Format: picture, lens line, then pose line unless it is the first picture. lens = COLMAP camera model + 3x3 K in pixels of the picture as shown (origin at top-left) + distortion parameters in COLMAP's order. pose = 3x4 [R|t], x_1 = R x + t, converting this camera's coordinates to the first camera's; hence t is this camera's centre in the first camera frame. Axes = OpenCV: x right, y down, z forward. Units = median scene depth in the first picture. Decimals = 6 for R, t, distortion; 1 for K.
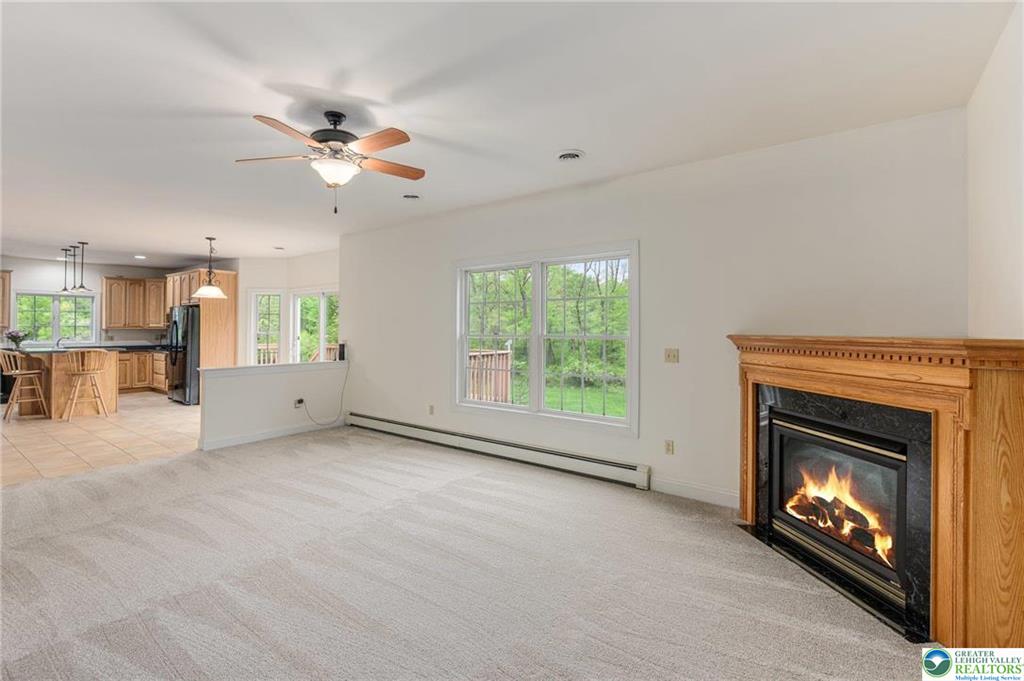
lens RADIAL K [[469.7, 0, 509.7], [0, 469.7, 326.9], [0, 0, 1]] dist [-0.001373, -0.000157]
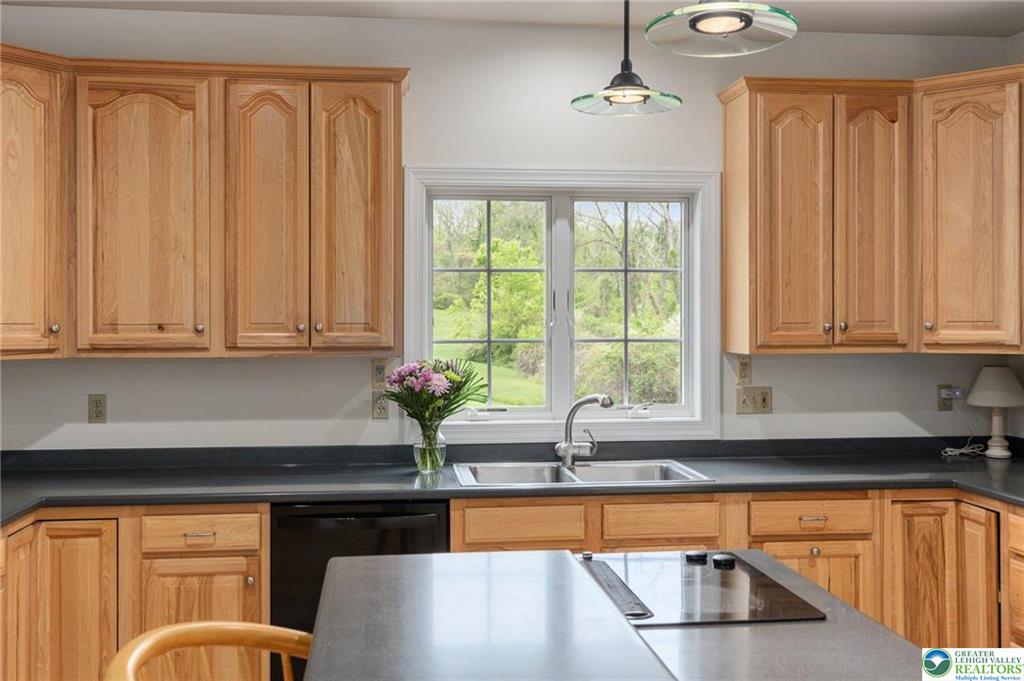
lens RADIAL K [[1031.7, 0, 511.3], [0, 1031.7, 322.4], [0, 0, 1]] dist [0.002122, 0.000883]
pose [[0.700589, -0.006306, -0.713537, -0.689567], [0.006858, 0.999974, -0.002104, -0.009443], [0.713532, -0.003420, 0.700614, 0.697568]]
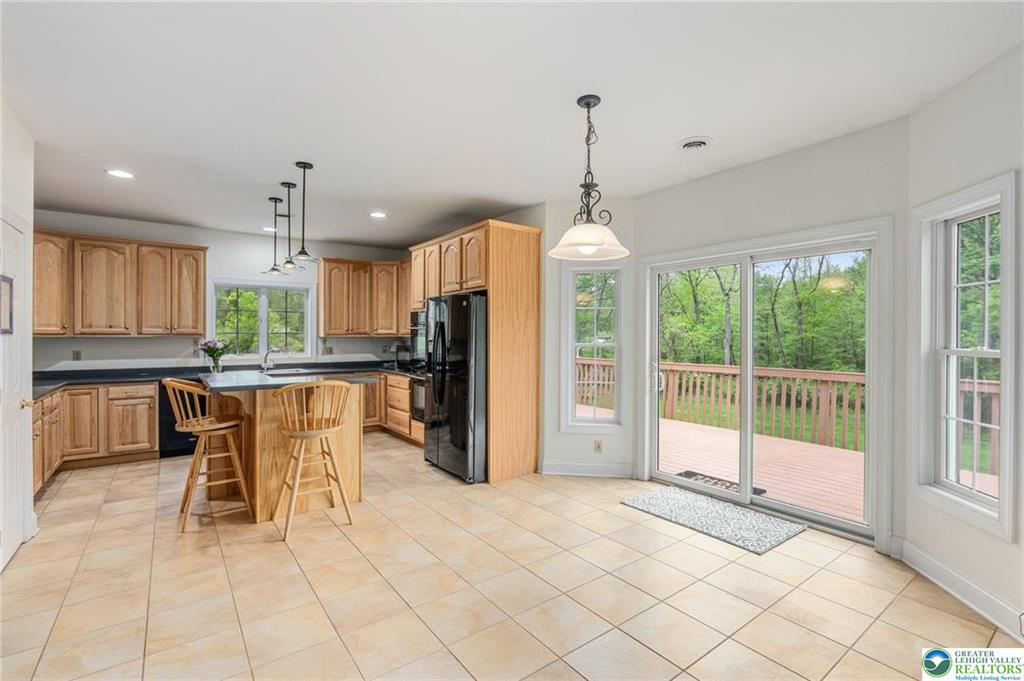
lens RADIAL K [[466.4, 0, 509.9], [0, 466.4, 338.5], [0, 0, 1]] dist [-0.002992, 0.000236]
pose [[0.959750, 0.000045, -0.280855, -0.463174], [0.002489, 0.999959, 0.008664, 0.001412], [0.280844, -0.009014, 0.959711, 0.481838]]
